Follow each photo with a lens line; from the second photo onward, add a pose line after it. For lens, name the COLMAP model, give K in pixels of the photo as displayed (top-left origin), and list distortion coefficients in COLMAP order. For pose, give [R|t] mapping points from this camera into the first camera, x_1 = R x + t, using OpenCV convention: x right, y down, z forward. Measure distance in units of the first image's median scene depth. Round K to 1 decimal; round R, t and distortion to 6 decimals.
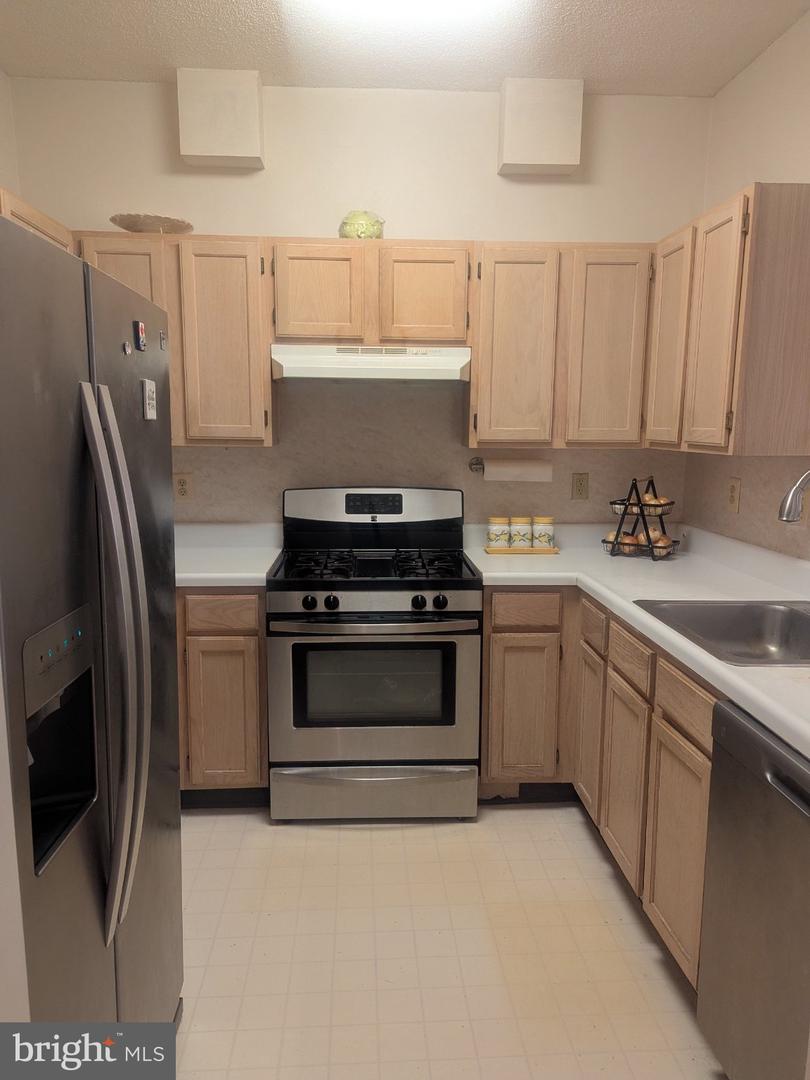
lens RADIAL K [[759.1, 0, 405.7], [0, 759.1, 541.3], [0, 0, 1]] dist [0.047534, -0.041873]
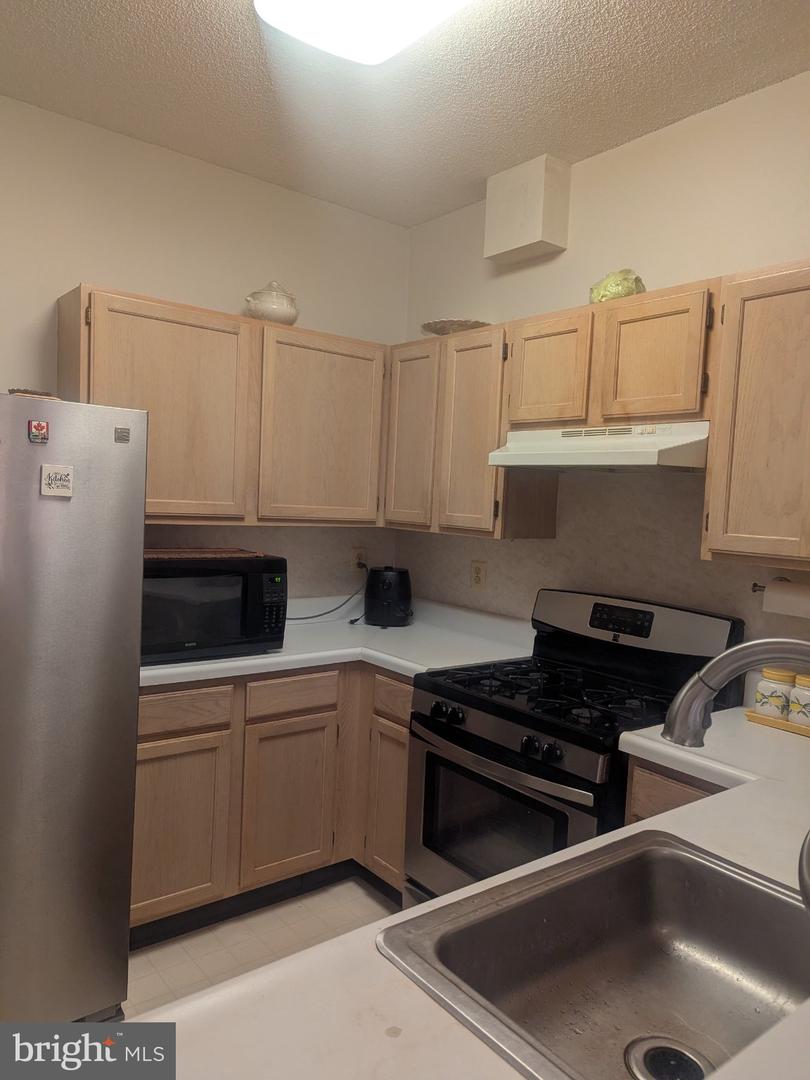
lens RADIAL K [[759.1, 0, 398.5], [0, 759.1, 541.3], [0, 0, 1]] dist [0.047534, -0.041873]
pose [[0.571764, 0.067937, -0.817600, 0.521584], [-0.168997, 0.984946, -0.036340, -0.068417], [0.802824, 0.158950, 0.574638, 0.374672]]
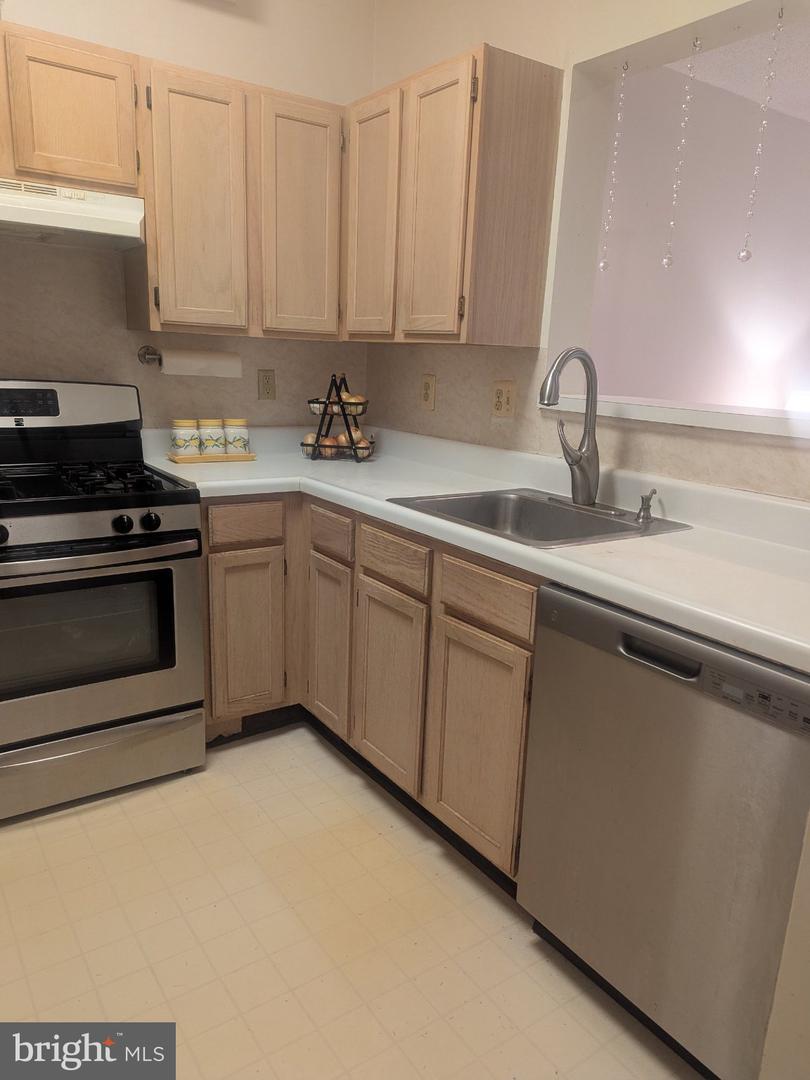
lens RADIAL K [[759.1, 0, 410.1], [0, 759.1, 546.3], [0, 0, 1]] dist [0.047534, -0.041873]
pose [[0.851070, -0.100626, 0.515319, -0.128165], [0.045115, 0.991849, 0.119168, 0.020521], [-0.523110, -0.078172, 0.848673, 0.153916]]
